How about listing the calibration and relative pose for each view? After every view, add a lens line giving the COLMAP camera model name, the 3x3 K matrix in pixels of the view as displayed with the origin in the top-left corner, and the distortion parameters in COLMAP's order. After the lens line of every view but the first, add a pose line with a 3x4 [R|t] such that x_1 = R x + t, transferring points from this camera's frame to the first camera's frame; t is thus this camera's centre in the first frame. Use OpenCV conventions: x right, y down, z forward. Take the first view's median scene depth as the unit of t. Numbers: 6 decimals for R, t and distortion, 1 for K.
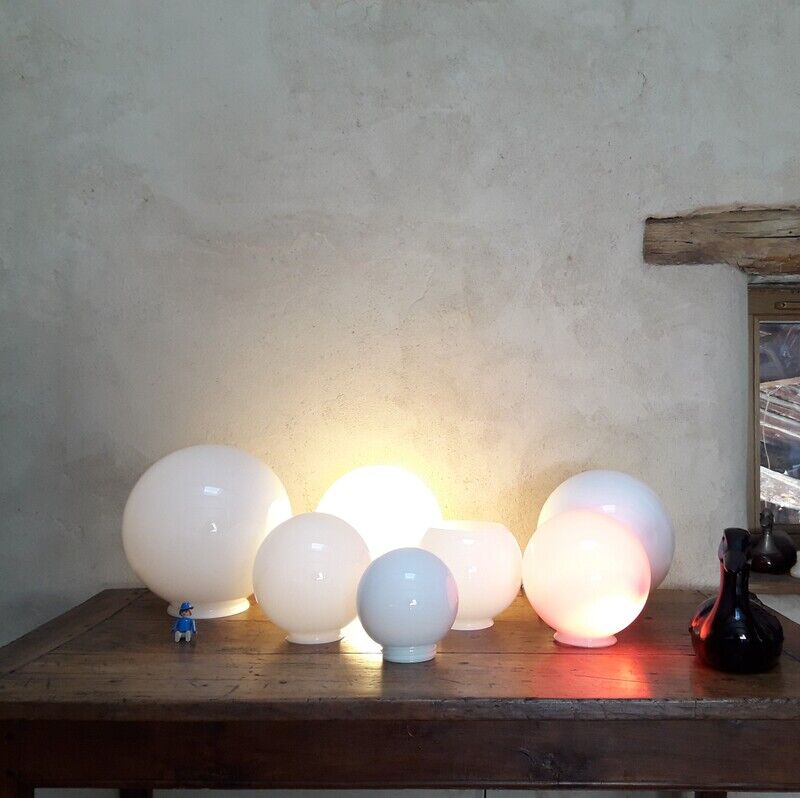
lens RADIAL K [[863.0, 0, 434.2], [0, 863.0, 401.3], [0, 0, 1]] dist [0.241904, -0.683550]
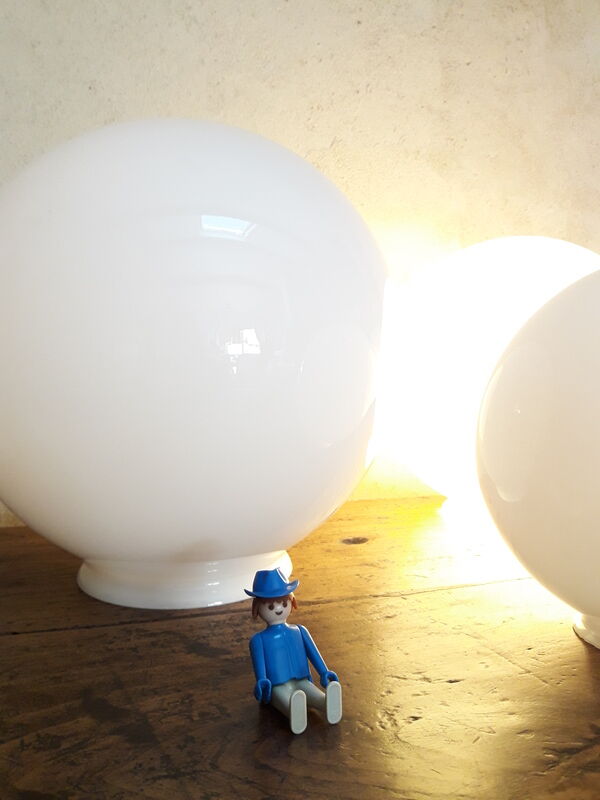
lens RADIAL K [[662.0, 0, 300.0], [0, 662.0, 400.0], [0, 0, 1]] dist [0.037568, -0.085730]
pose [[0.947350, -0.021694, 0.319465, -0.261249], [0.003697, 0.998377, 0.056833, 0.126136], [-0.320179, -0.052660, 0.945892, 0.620543]]
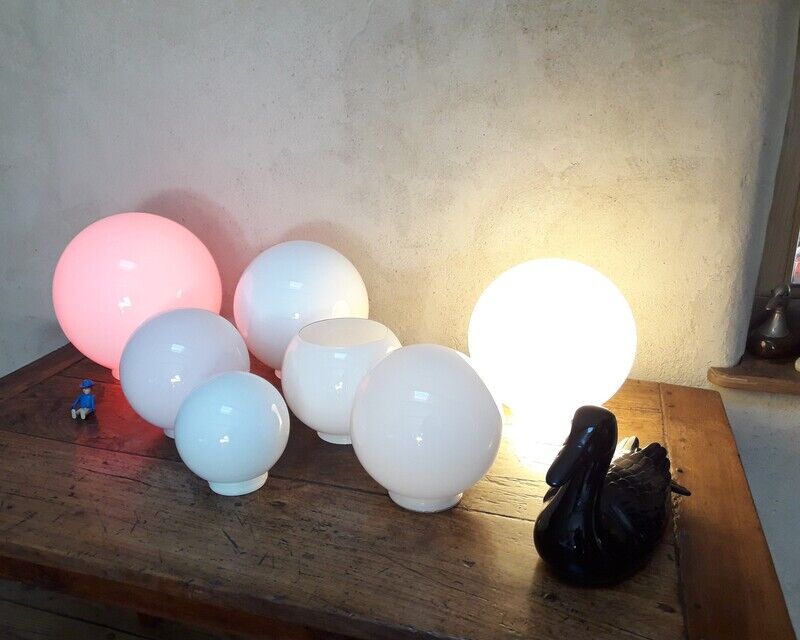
lens RADIAL K [[704.1, 0, 371.2], [0, 704.1, 321.7], [0, 0, 1]] dist [0.071398, -0.165942]
pose [[0.950465, 0.074929, -0.301665, 0.223018], [0.033247, 0.940436, 0.338342, -0.085600], [0.309048, -0.331612, 0.891360, 0.289791]]
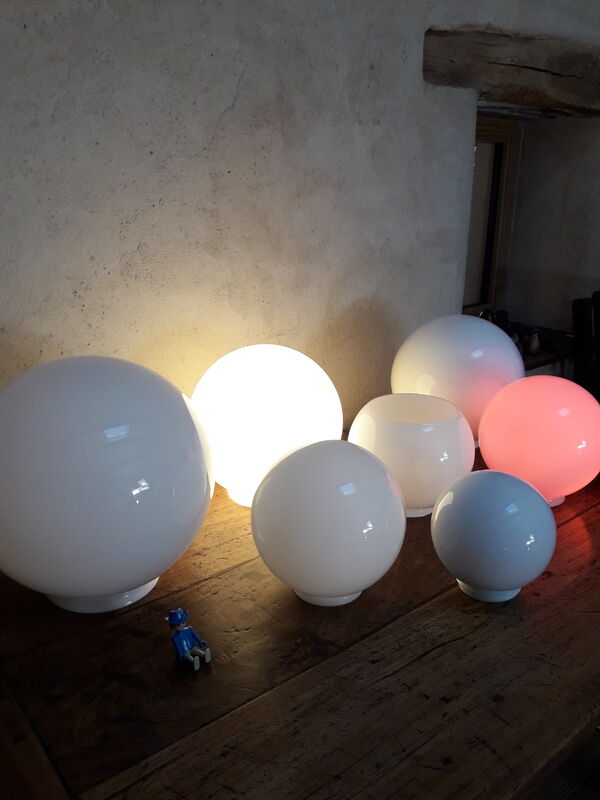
lens RADIAL K [[662.0, 0, 300.0], [0, 662.0, 400.0], [0, 0, 1]] dist [0.037568, -0.085730]
pose [[0.767373, -0.211315, 0.605380, -0.374947], [-0.015049, 0.937939, 0.346474, -0.080400], [-0.641024, -0.274985, 0.716569, 0.474027]]
